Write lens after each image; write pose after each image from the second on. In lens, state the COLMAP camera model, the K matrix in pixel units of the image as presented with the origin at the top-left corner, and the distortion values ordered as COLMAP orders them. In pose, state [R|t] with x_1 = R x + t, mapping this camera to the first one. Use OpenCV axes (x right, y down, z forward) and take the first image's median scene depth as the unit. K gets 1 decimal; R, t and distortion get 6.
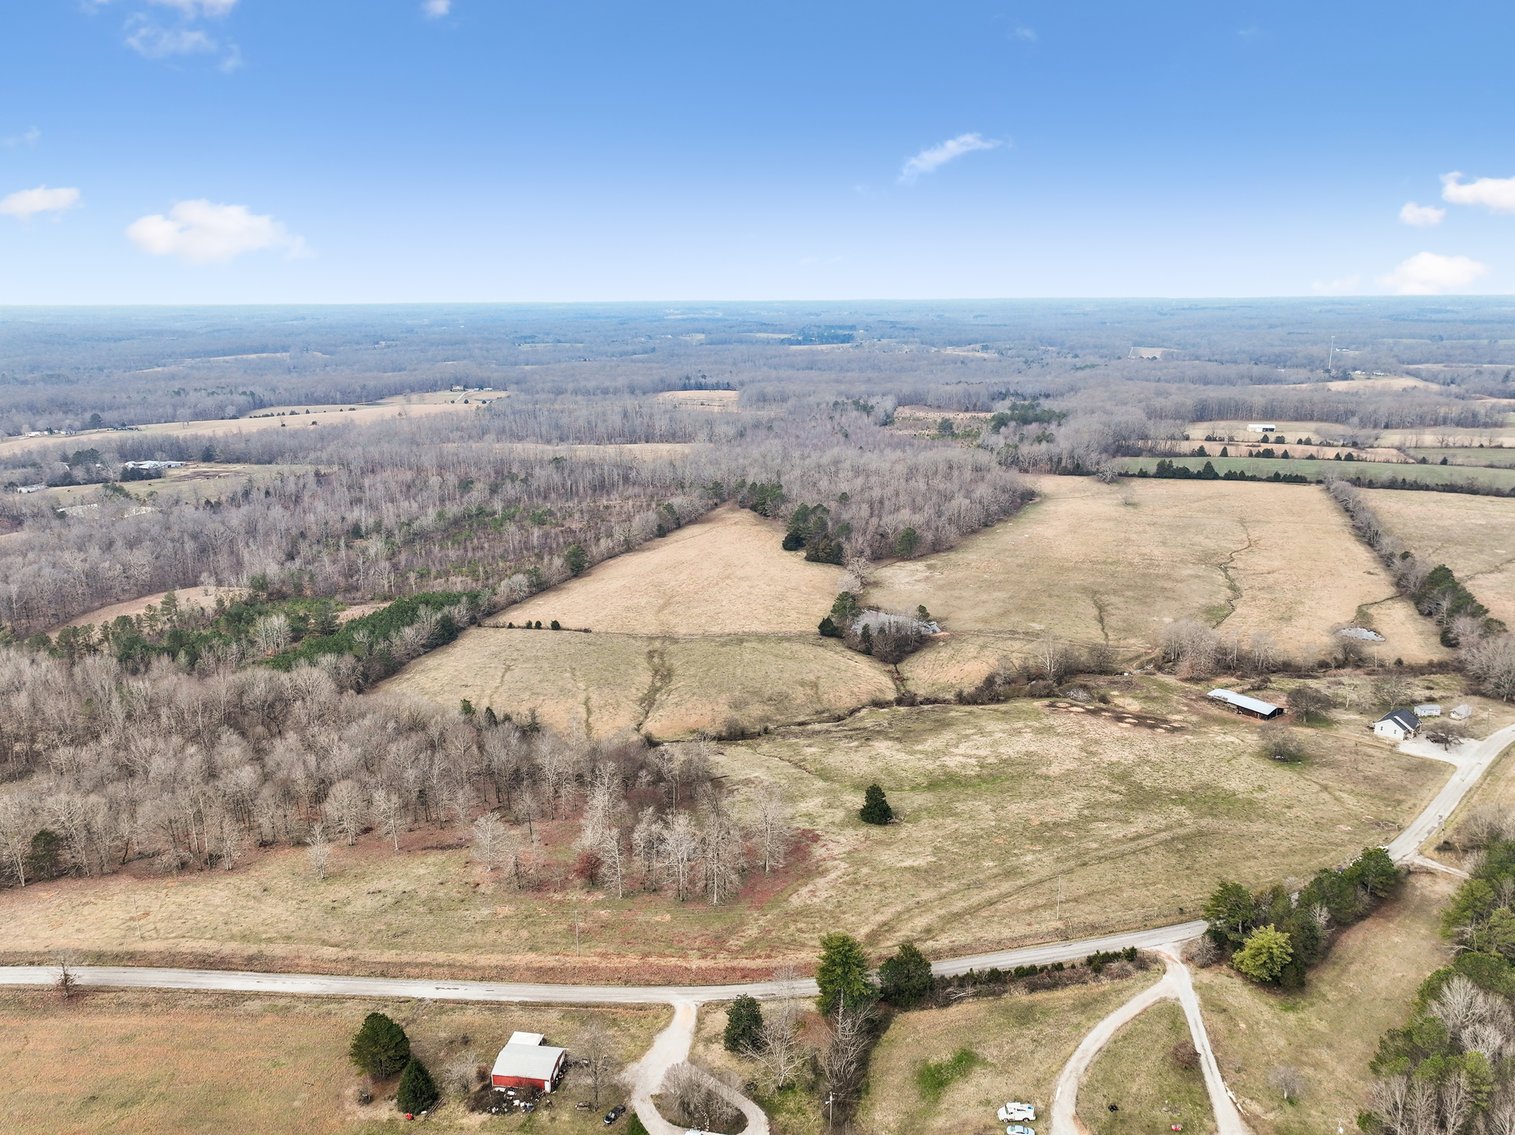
lens RADIAL K [[1083.5, 0, 762.5], [0, 1083.5, 562.5], [0, 0, 1]] dist [0.003071, 0.013216]
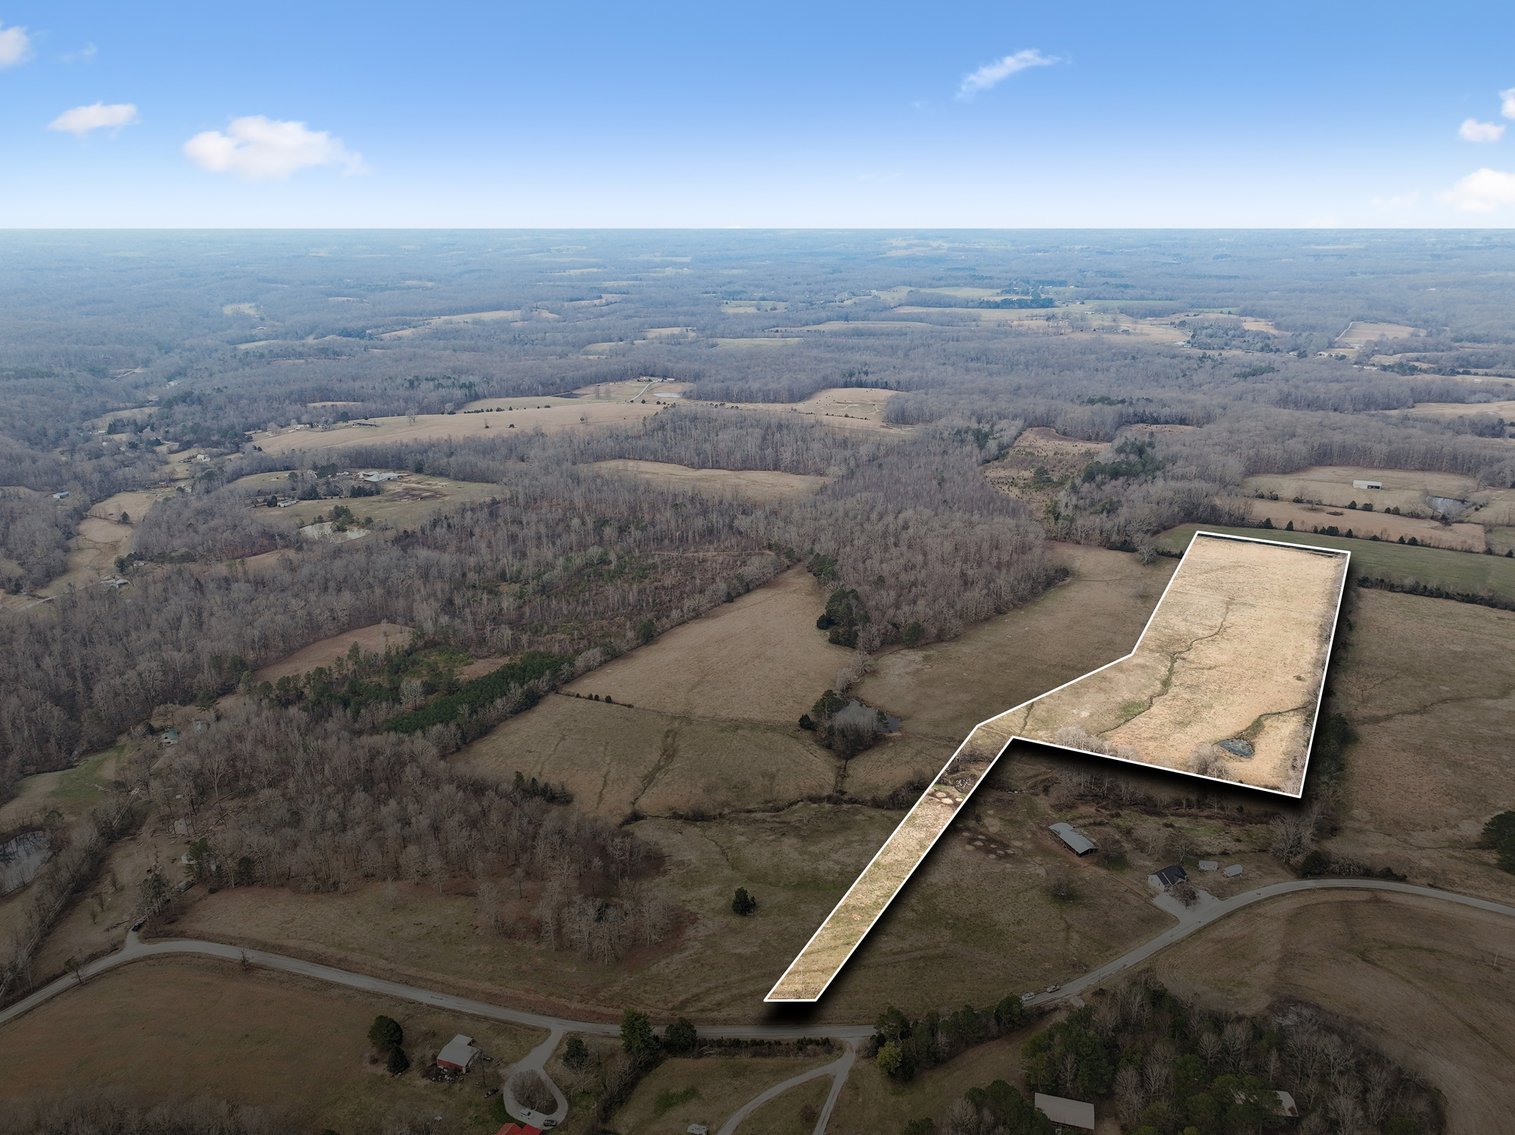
lens RADIAL K [[1083.5, 0, 762.8], [0, 1083.5, 573.9], [0, 0, 1]] dist [0.003071, 0.013216]
pose [[0.977045, 0.069694, -0.201309, 0.304171], [-0.052143, 0.994465, 0.091213, -0.272522], [0.206552, -0.078622, 0.975272, -0.308153]]
